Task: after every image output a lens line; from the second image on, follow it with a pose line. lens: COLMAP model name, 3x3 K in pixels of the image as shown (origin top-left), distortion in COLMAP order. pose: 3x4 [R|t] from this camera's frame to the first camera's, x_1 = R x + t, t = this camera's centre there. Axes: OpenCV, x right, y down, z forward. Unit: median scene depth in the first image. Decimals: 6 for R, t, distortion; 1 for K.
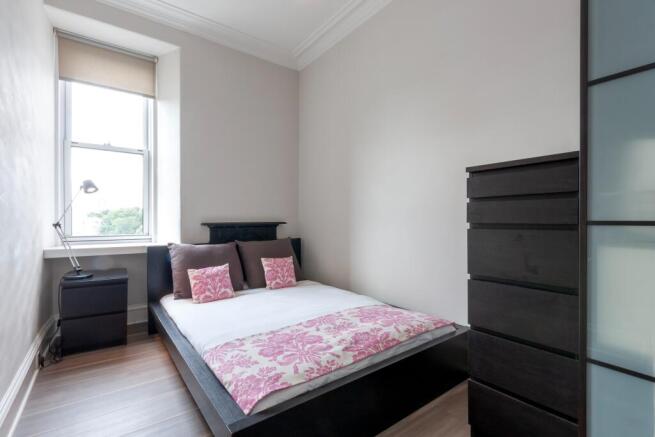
lens RADIAL K [[303.2, 0, 327.7], [0, 303.2, 212.0], [0, 0, 1]] dist [0.001992, 0.000528]
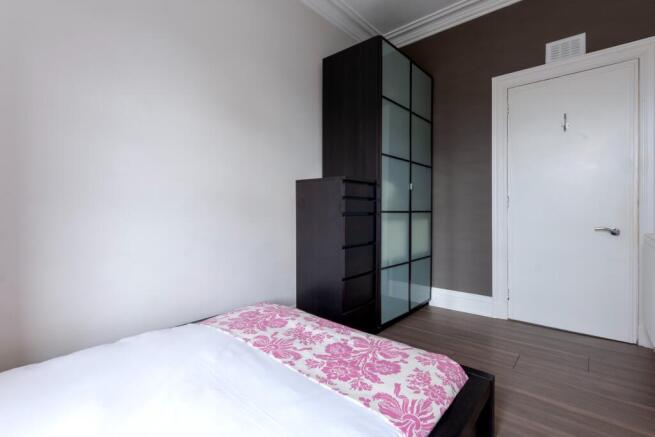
lens RADIAL K [[303.2, 0, 327.7], [0, 303.2, 212.0], [0, 0, 1]] dist [0.001992, 0.000528]
pose [[-0.212711, 0.002597, 0.977112, -0.885880], [-0.025754, 0.999634, -0.008264, 0.043801], [-0.976776, -0.026922, -0.212567, 1.232297]]
